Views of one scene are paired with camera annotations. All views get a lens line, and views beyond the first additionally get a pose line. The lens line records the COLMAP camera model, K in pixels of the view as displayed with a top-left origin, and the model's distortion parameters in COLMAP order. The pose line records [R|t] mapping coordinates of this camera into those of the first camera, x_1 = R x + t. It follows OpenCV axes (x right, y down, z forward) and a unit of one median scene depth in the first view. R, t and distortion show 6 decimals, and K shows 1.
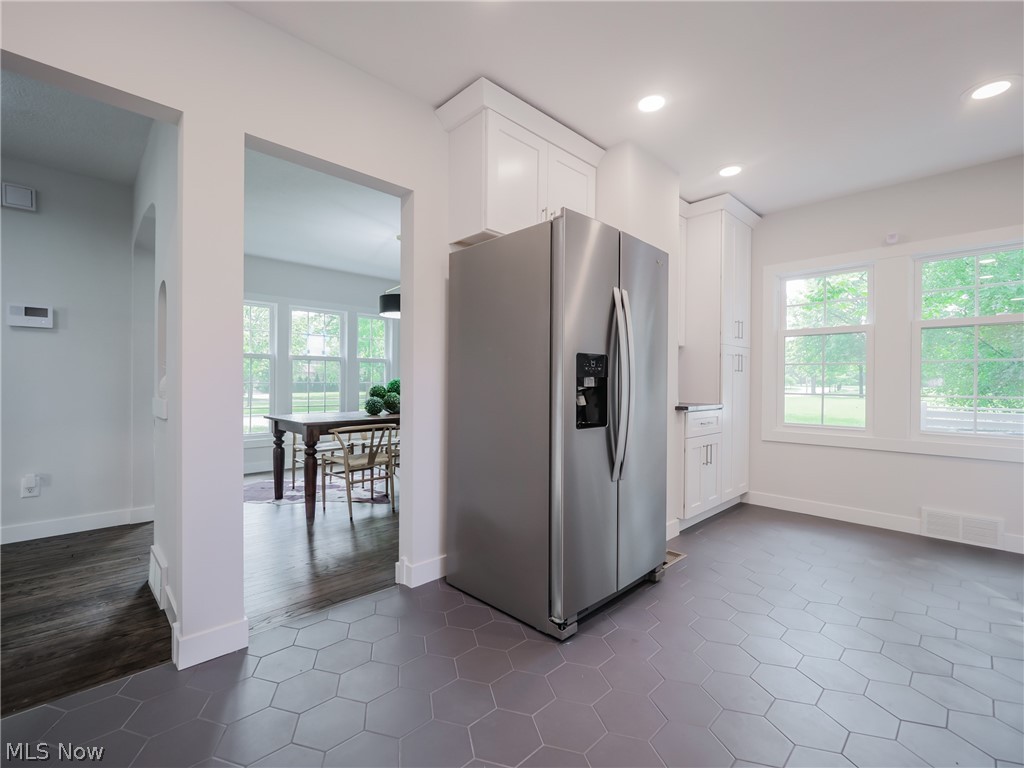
lens RADIAL K [[451.6, 0, 510.7], [0, 451.6, 379.7], [0, 0, 1]] dist [0.002100, 0.000250]
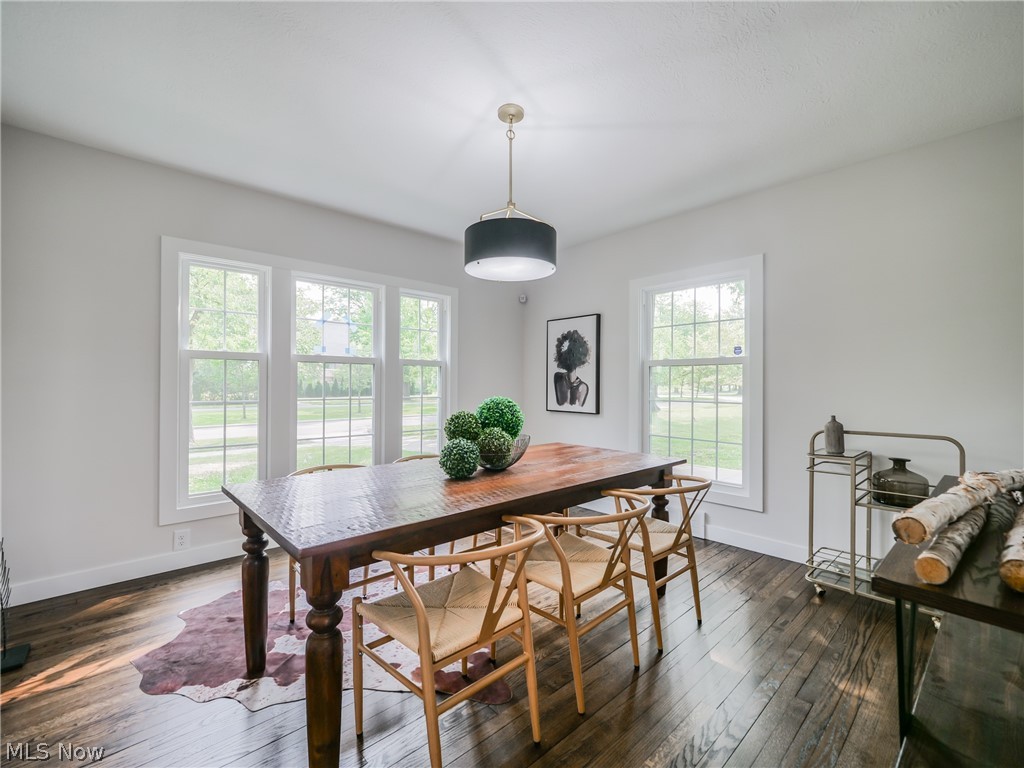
lens RADIAL K [[451.6, 0, 510.7], [0, 451.6, 379.7], [0, 0, 1]] dist [0.002100, 0.000250]
pose [[0.999397, -0.004089, -0.034479, -0.220511], [0.003853, 0.999969, -0.006911, -0.018549], [0.034507, 0.006774, 0.999382, 0.505699]]
